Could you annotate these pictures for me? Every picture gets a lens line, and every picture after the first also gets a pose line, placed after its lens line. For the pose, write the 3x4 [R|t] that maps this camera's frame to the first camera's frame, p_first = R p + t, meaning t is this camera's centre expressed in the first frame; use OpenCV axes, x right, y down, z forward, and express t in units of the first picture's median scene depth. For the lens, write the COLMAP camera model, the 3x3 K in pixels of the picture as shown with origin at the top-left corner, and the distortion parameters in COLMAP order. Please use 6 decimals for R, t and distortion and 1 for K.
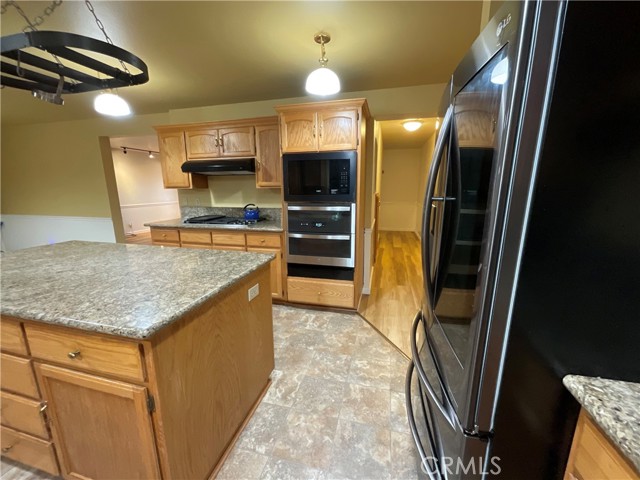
lens RADIAL K [[258.6, 0, 319.9], [0, 258.6, 239.1], [0, 0, 1]] dist [-0.001419, 0.000183]
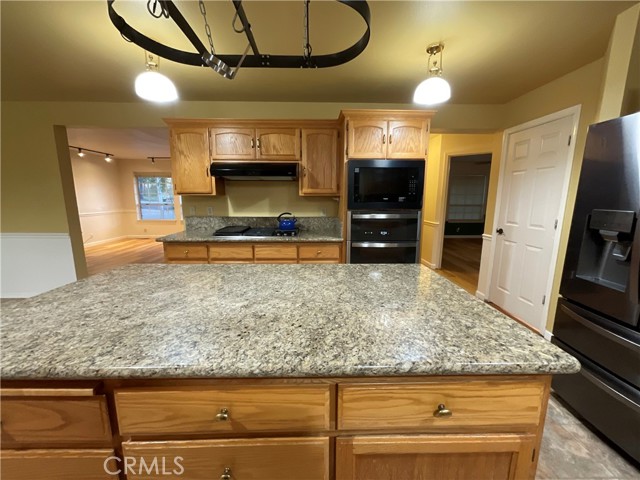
lens RADIAL K [[258.6, 0, 320.4], [0, 258.6, 240.8], [0, 0, 1]] dist [-0.001419, 0.000183]
pose [[0.961140, -0.038324, 0.273389, -0.521922], [0.045801, 0.998729, -0.021018, -0.016891], [-0.272236, 0.032722, 0.961674, 0.127103]]
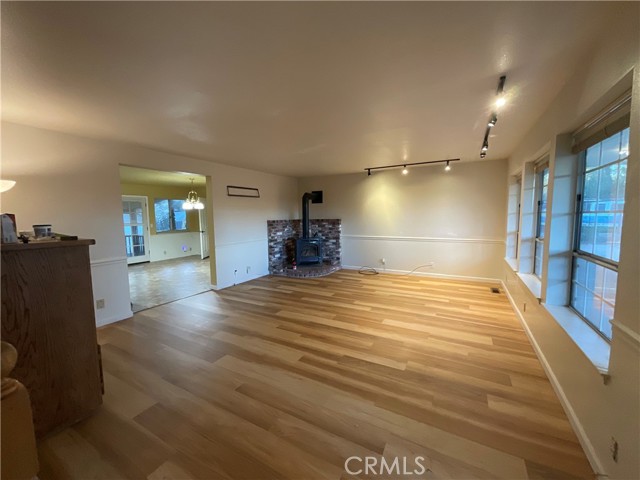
lens RADIAL K [[258.6, 0, 323.3], [0, 258.6, 238.0], [0, 0, 1]] dist [-0.001419, 0.000183]
pose [[-0.262696, 0.093842, -0.960304, 0.280182], [-0.175029, 0.974113, 0.143072, -0.619503], [0.948871, 0.205665, -0.239470, 2.984092]]
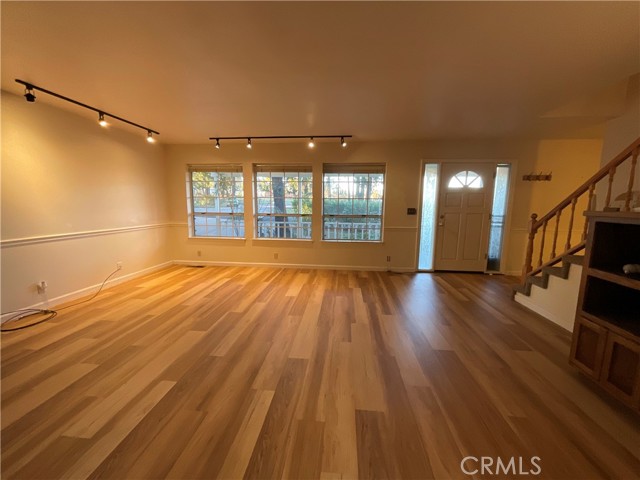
lens RADIAL K [[258.6, 0, 315.2], [0, 258.6, 236.3], [0, 0, 1]] dist [-0.001419, 0.000183]
pose [[0.991491, 0.005902, 0.130042, -1.071299], [0.003362, 0.997478, -0.070900, -0.301685], [-0.130132, 0.070734, 0.988970, 1.611106]]
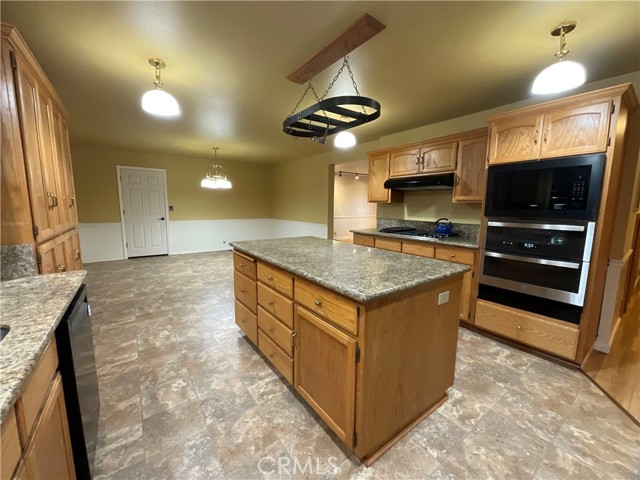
lens RADIAL K [[258.6, 0, 321.1], [0, 258.6, 239.6], [0, 0, 1]] dist [-0.001419, 0.000183]
pose [[0.777497, 0.097873, -0.621224, -0.010730], [-0.138698, 0.990179, -0.017586, 0.035184], [0.613401, 0.099836, 0.783436, -0.075914]]
